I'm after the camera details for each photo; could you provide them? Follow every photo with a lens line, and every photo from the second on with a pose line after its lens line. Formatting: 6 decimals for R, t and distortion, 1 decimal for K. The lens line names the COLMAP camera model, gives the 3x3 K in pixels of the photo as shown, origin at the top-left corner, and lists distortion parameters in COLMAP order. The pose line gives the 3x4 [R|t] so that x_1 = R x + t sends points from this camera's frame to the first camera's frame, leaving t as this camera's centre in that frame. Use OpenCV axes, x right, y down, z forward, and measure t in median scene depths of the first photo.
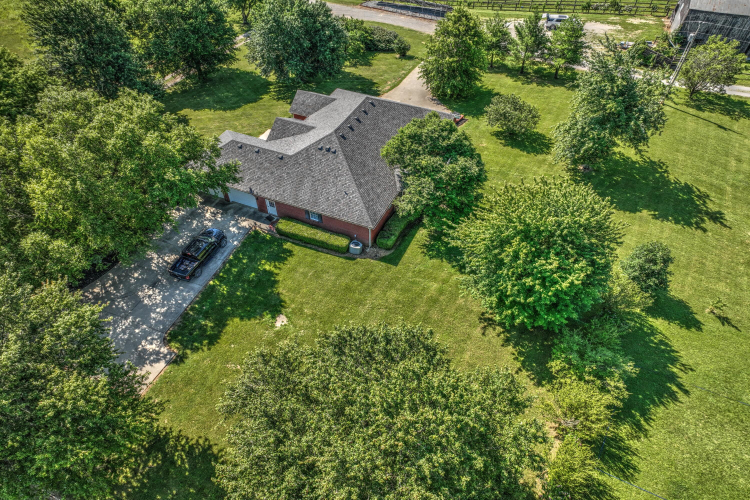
lens RADIAL K [[535.2, 0, 370.2], [0, 535.2, 255.0], [0, 0, 1]] dist [-0.003985, 0.023625]
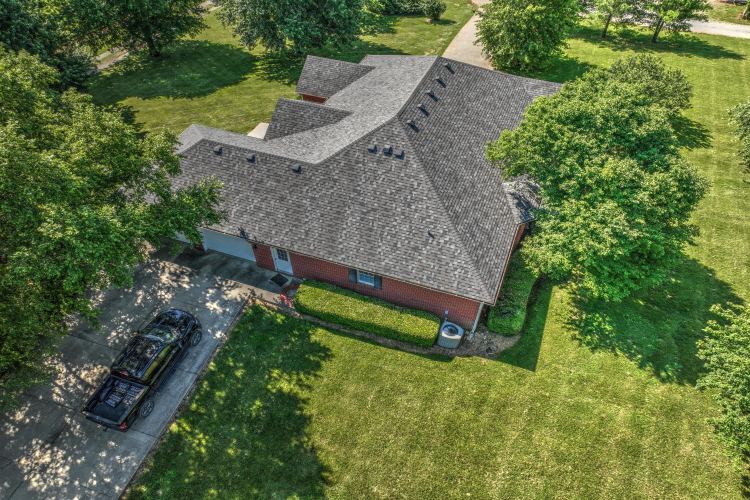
lens RADIAL K [[535.2, 0, 382.2], [0, 535.2, 267.7], [0, 0, 1]] dist [-0.003985, 0.023625]
pose [[0.997419, -0.045073, 0.055895, -0.119718], [0.043872, 0.998783, 0.022521, -0.095188], [-0.056842, -0.020011, 0.998183, 0.474641]]
